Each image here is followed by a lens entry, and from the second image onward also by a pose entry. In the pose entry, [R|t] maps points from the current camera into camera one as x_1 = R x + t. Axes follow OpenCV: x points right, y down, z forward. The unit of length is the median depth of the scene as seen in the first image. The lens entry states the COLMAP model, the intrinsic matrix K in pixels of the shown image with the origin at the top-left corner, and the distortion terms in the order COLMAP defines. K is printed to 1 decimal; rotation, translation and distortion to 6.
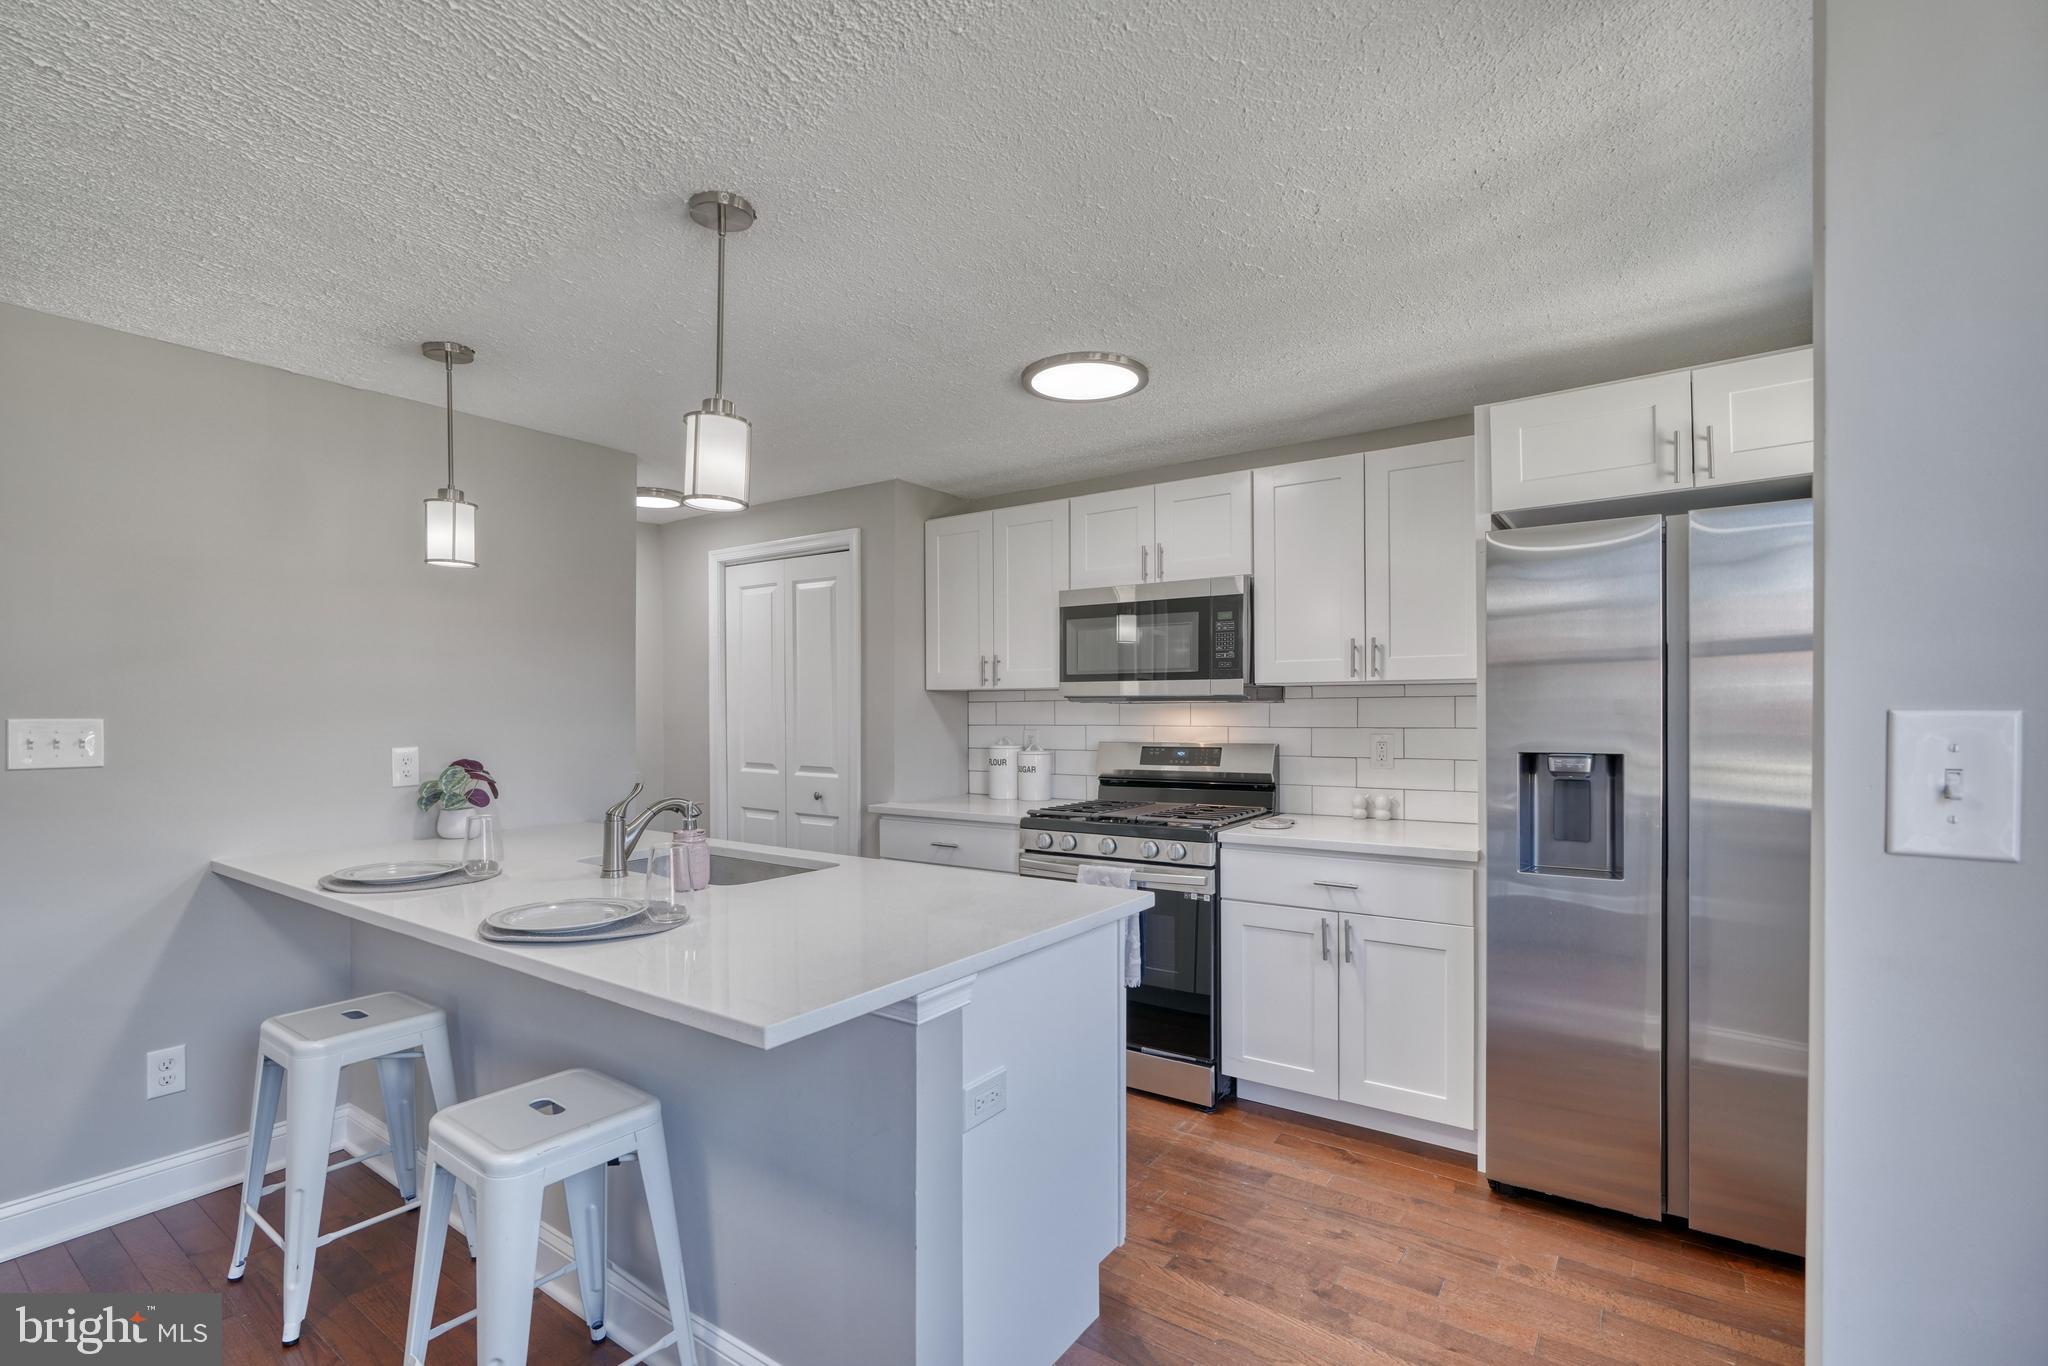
lens RADIAL K [[948.6, 0, 1020.8], [0, 948.6, 694.3], [0, 0, 1]] dist [-0.008908, 0.005848]
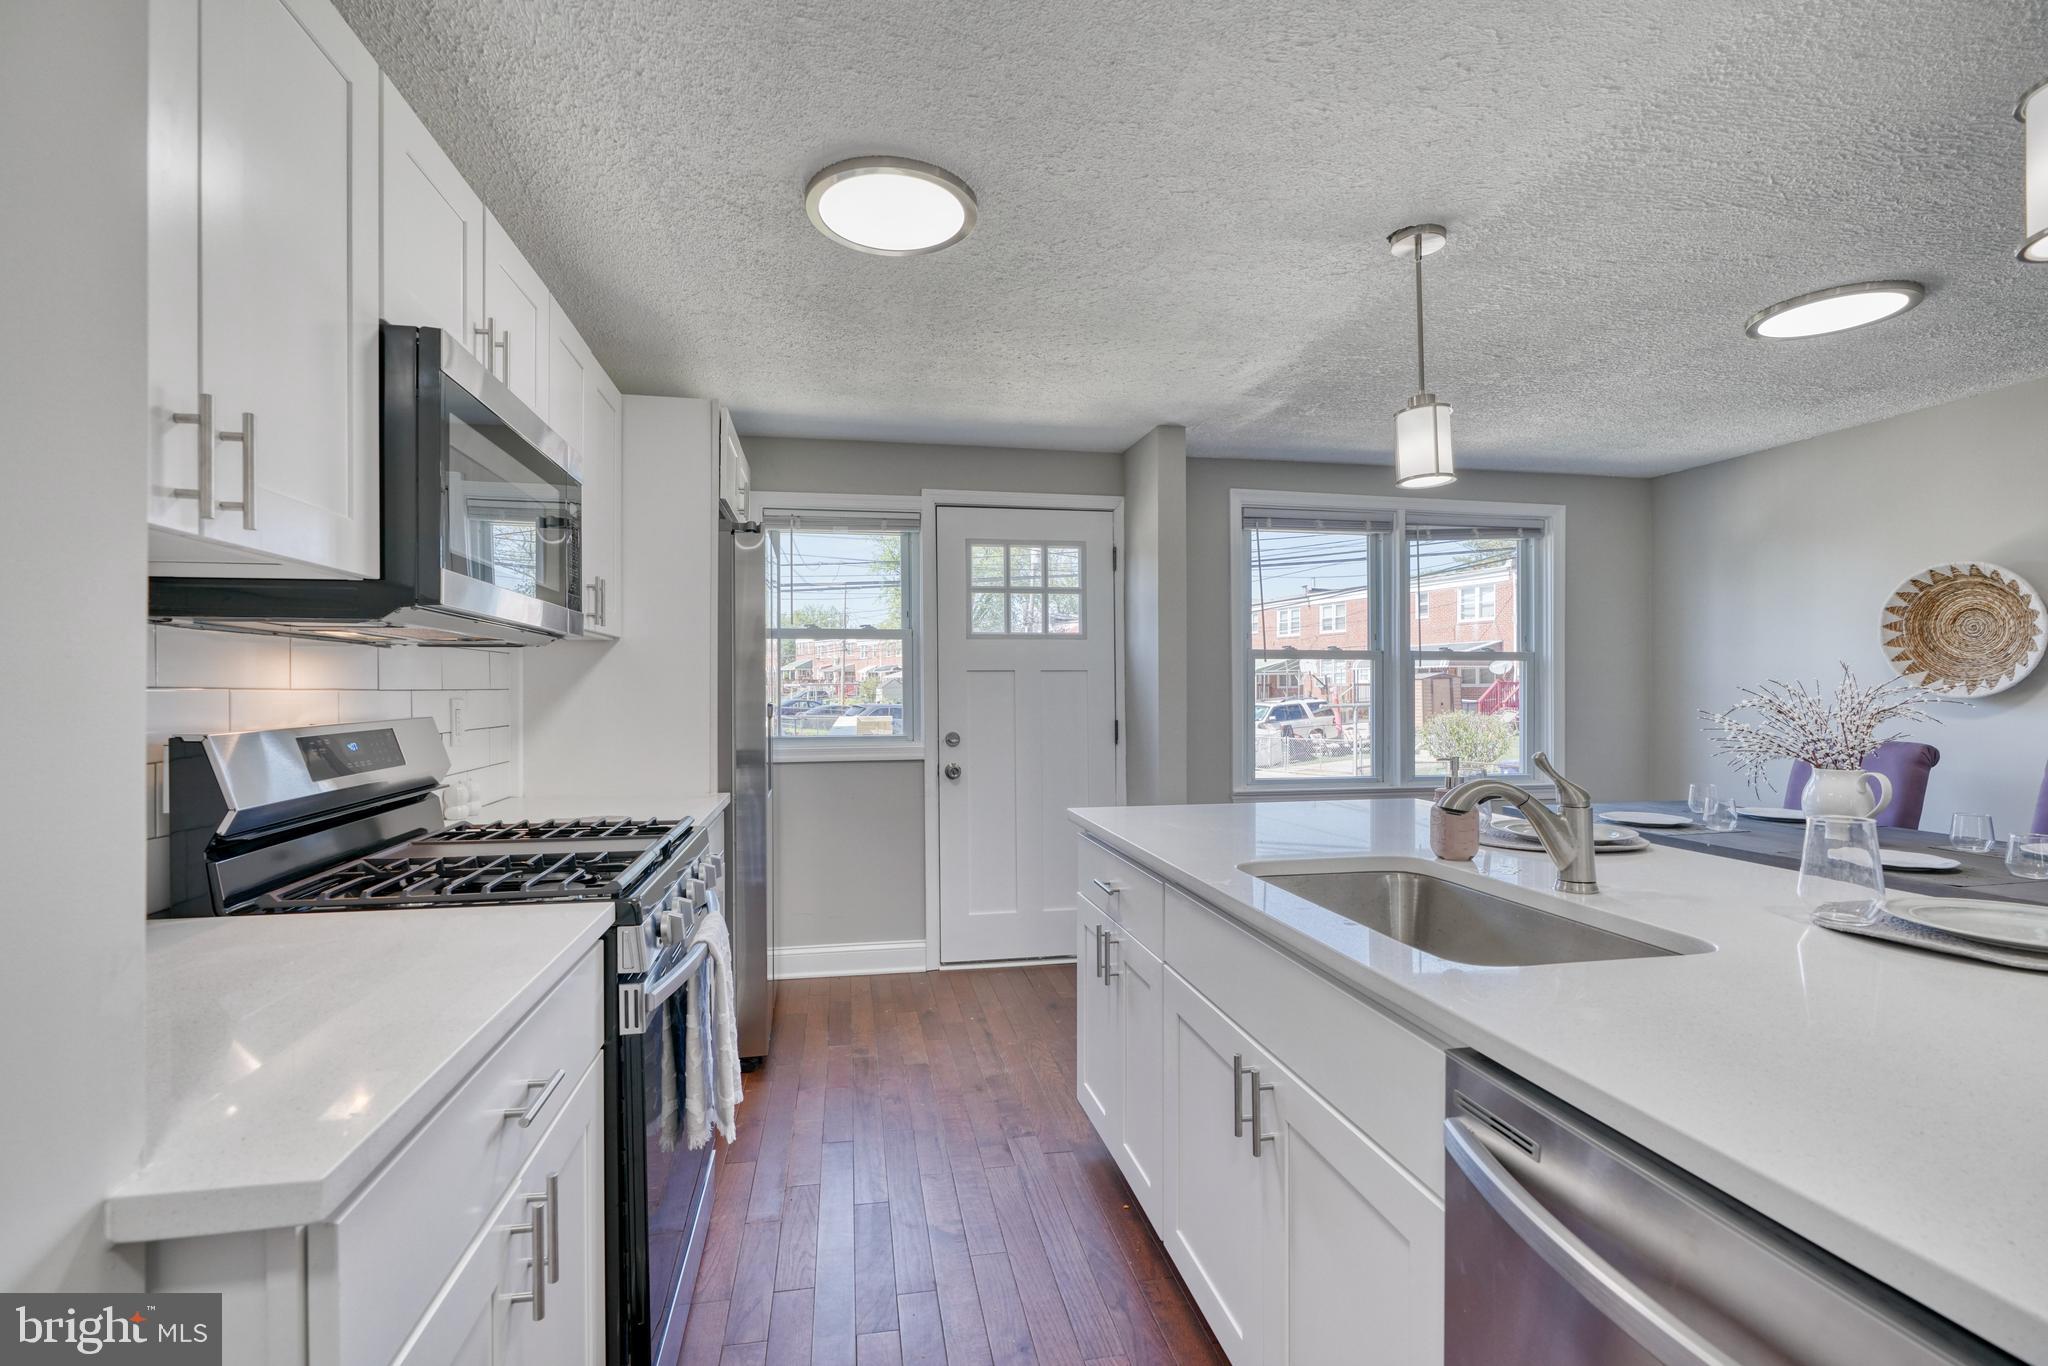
lens RADIAL K [[938.0, 0, 1019.5], [0, 938.0, 693.1], [0, 0, 1]] dist [-0.009238, 0.011101]
pose [[-0.718275, 0.002979, 0.695753, -0.415259], [-0.004364, 0.999952, -0.008787, 0.043491], [-0.695746, -0.009348, -0.718227, 1.215232]]
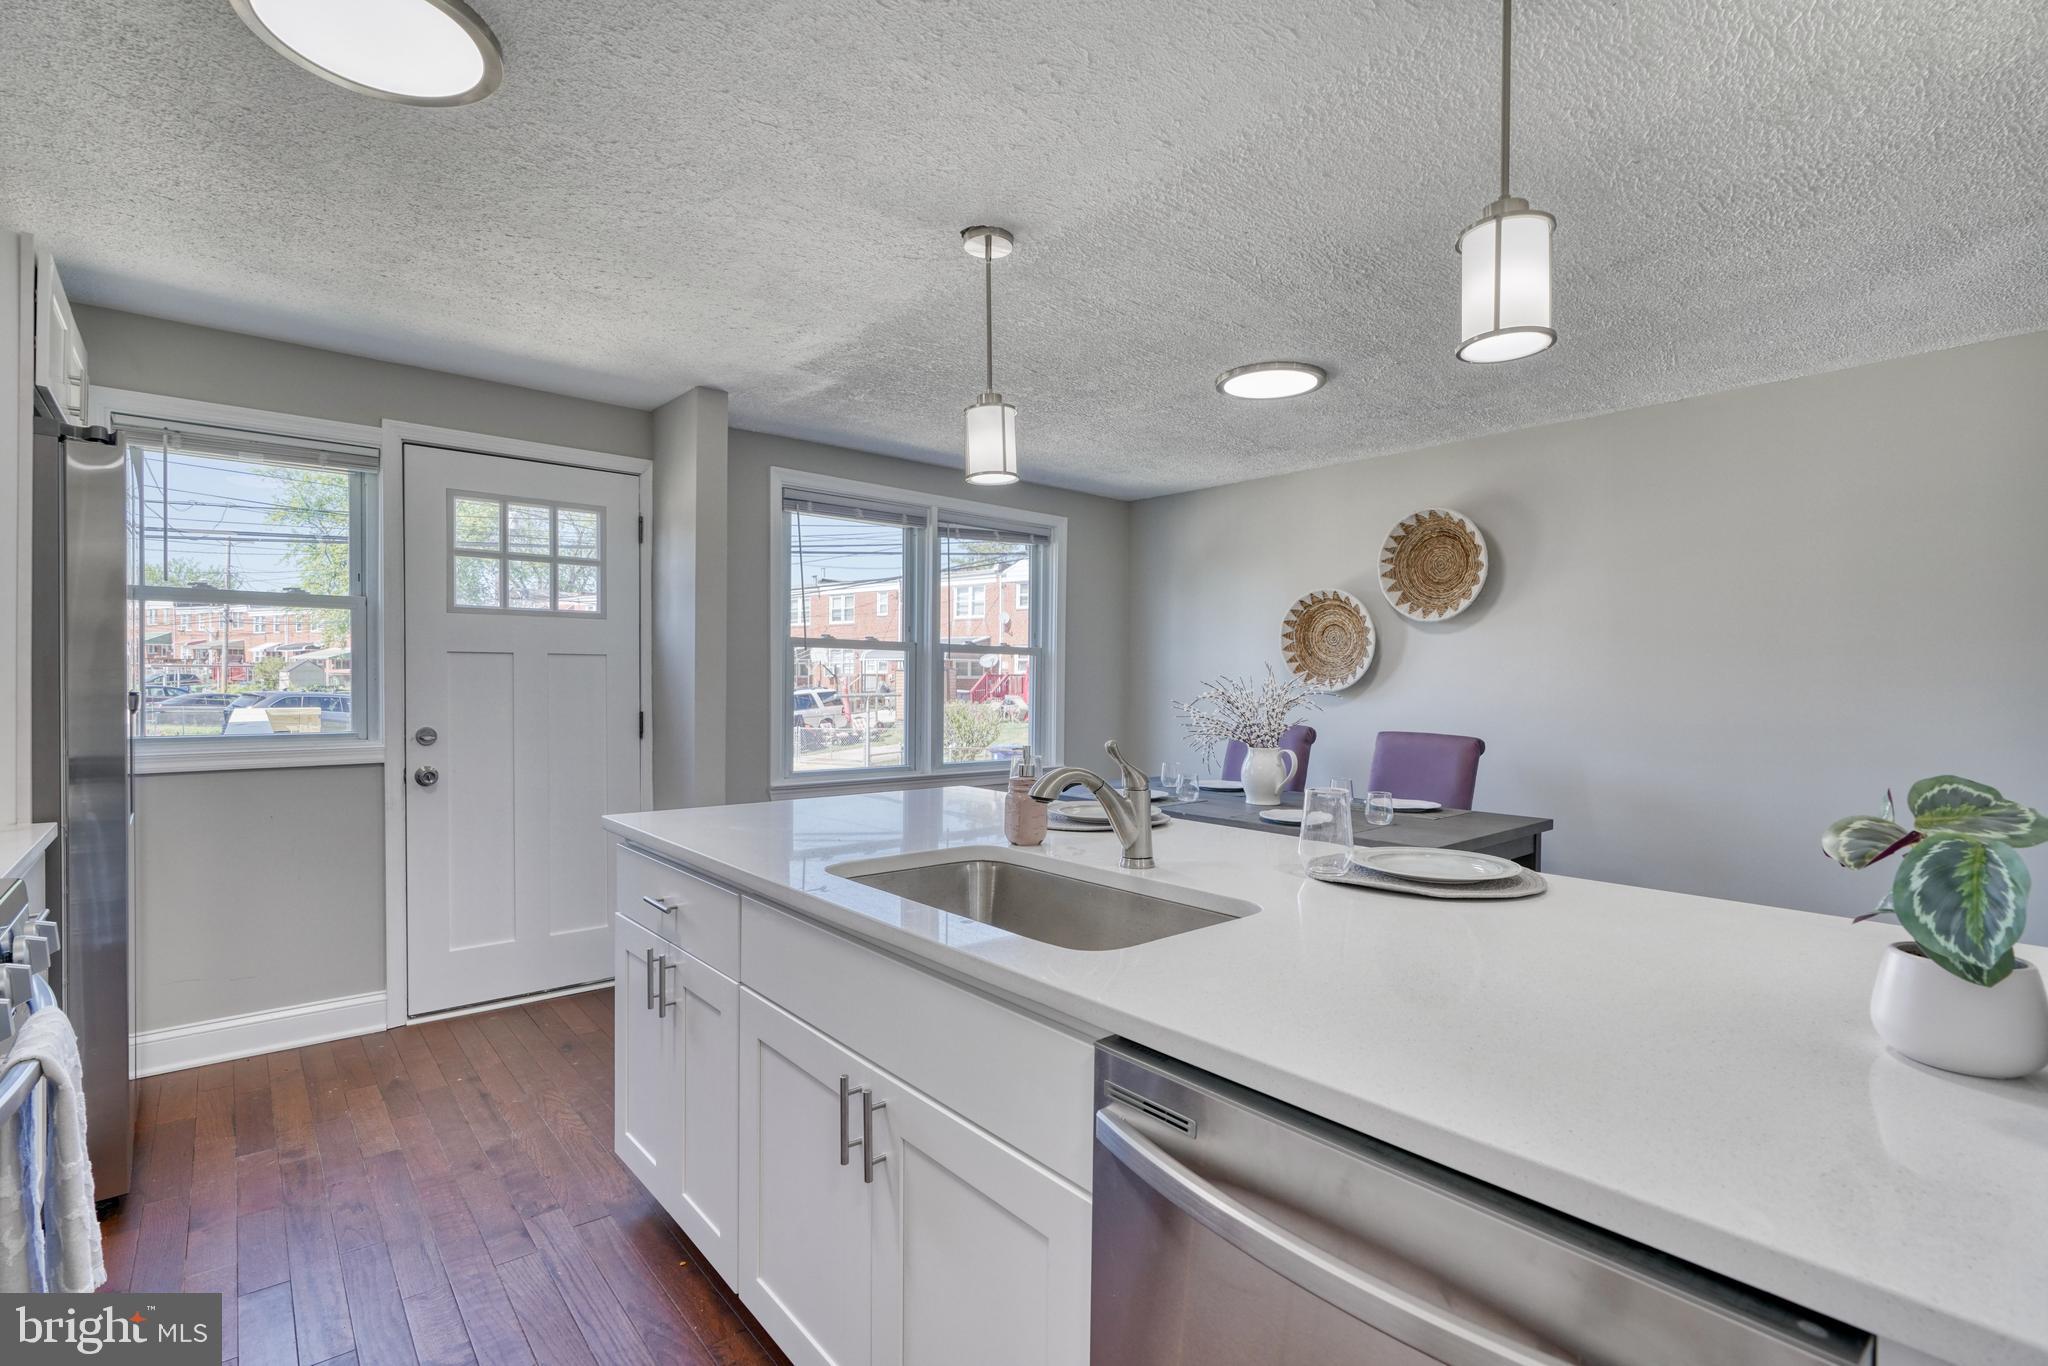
lens RADIAL K [[948.6, 0, 1020.8], [0, 948.6, 694.3], [0, 0, 1]] dist [-0.008908, 0.005848]
pose [[-0.968677, -0.008814, 0.248166, -0.354878], [-0.009058, 0.999959, 0.000161, 0.043276], [-0.248158, -0.002092, -0.968717, 1.203978]]
